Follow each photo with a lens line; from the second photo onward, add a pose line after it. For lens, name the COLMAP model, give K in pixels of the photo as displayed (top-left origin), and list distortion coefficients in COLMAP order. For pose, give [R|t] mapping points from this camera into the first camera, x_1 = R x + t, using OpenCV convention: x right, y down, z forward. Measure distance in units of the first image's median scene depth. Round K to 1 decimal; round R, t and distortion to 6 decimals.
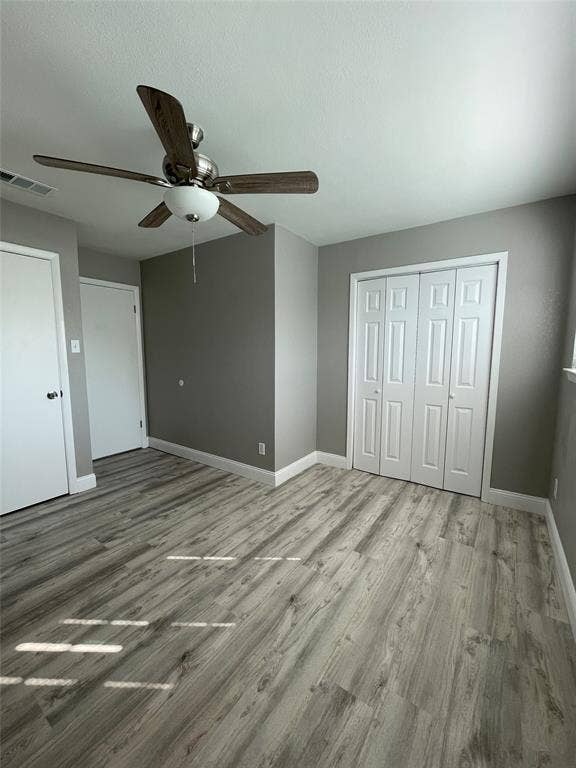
lens RADIAL K [[314.7, 0, 287.4], [0, 314.7, 383.0], [0, 0, 1]] dist [-0.001182, -0.000473]
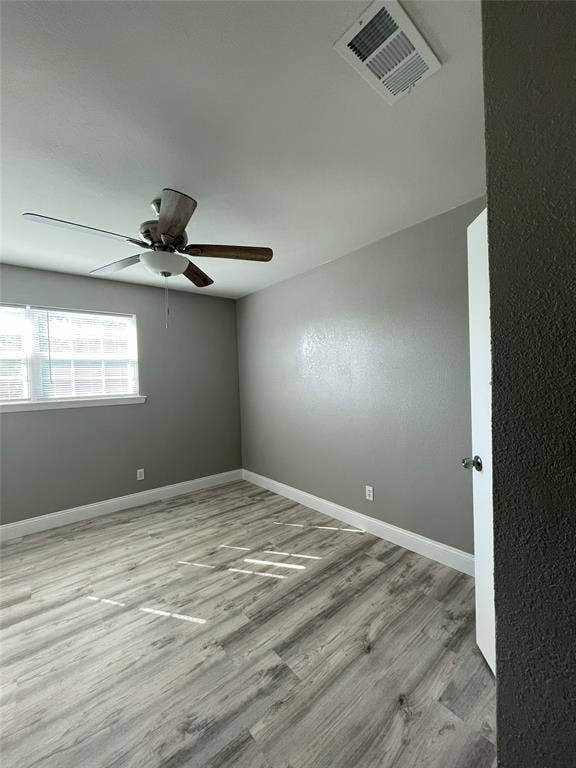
lens RADIAL K [[314.7, 0, 289.9], [0, 314.7, 384.9], [0, 0, 1]] dist [-0.001182, -0.000473]
pose [[-0.965849, 0.021231, 0.258233, -0.959422], [0.056247, 0.990051, 0.128976, -0.229670], [-0.252925, 0.139096, -0.957435, 1.908154]]
